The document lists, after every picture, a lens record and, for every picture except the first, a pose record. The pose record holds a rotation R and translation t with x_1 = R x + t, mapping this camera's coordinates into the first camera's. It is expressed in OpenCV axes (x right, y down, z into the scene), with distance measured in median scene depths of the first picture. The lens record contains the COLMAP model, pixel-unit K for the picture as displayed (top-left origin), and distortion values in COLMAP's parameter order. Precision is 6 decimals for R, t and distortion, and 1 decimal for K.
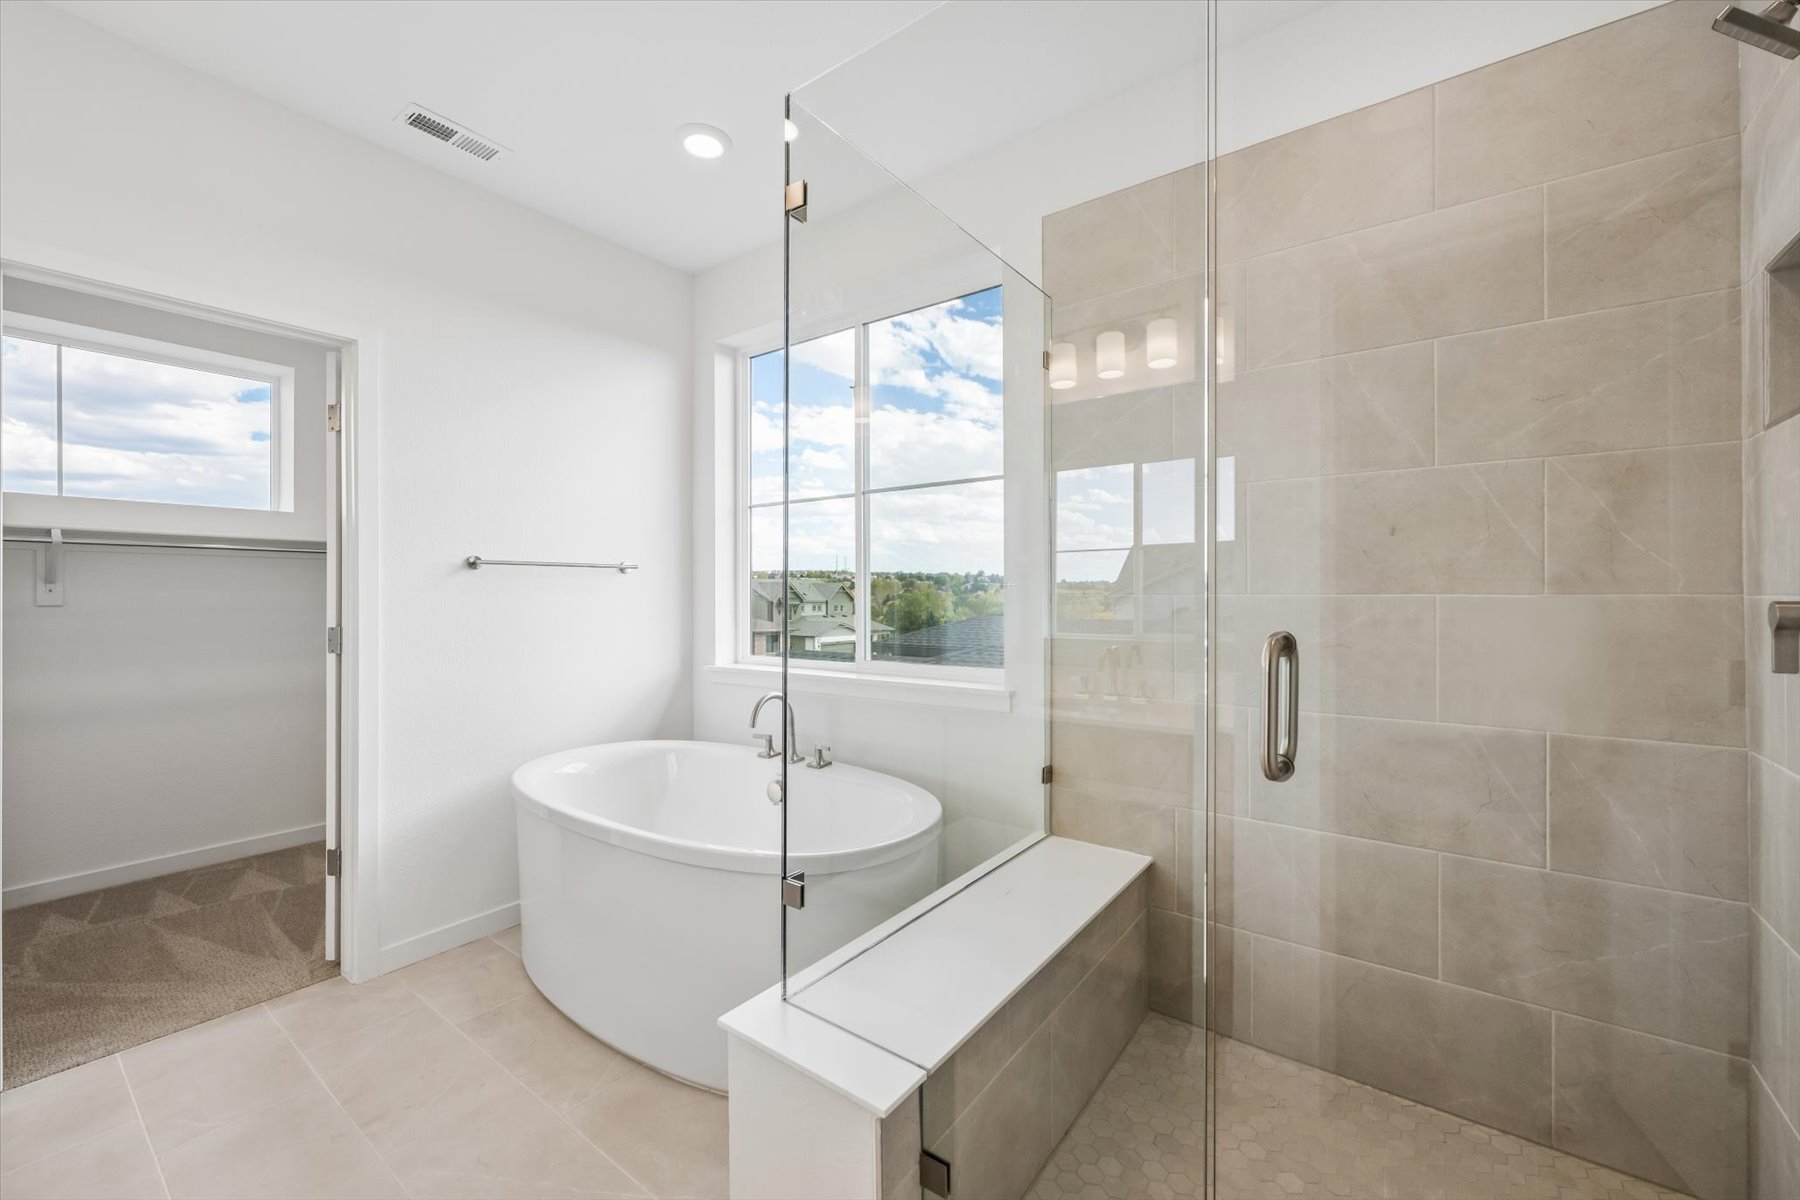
lens RADIAL K [[723.4, 0, 901.4], [0, 723.4, 598.1], [0, 0, 1]] dist [-0.000676, -0.000848]
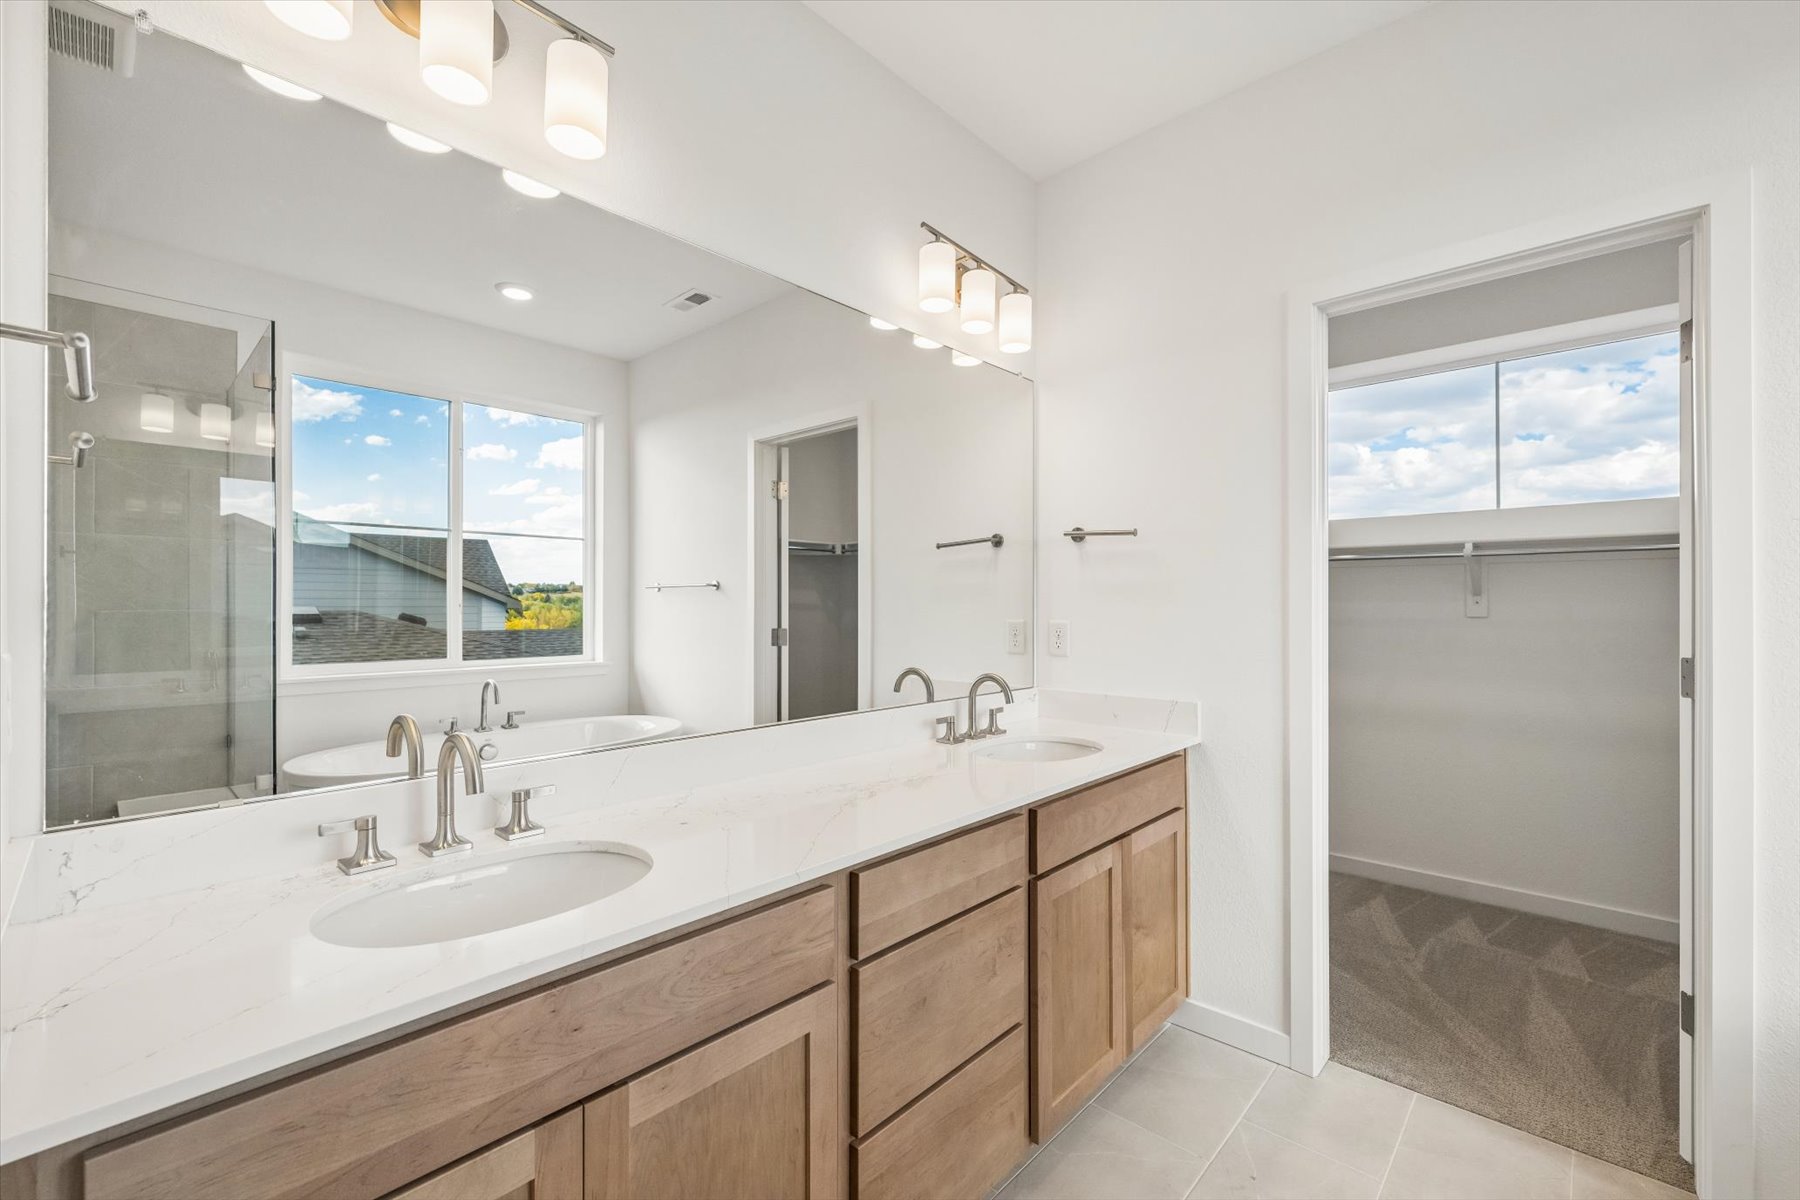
lens RADIAL K [[747.9, 0, 903.7], [0, 747.9, 600.4], [0, 0, 1]] dist [-0.000535, -0.000141]
pose [[-0.103428, -0.004534, -0.994627, -0.029371], [-0.001182, 0.999989, -0.004436, -0.008812], [0.994636, 0.000717, -0.103432, 0.338115]]
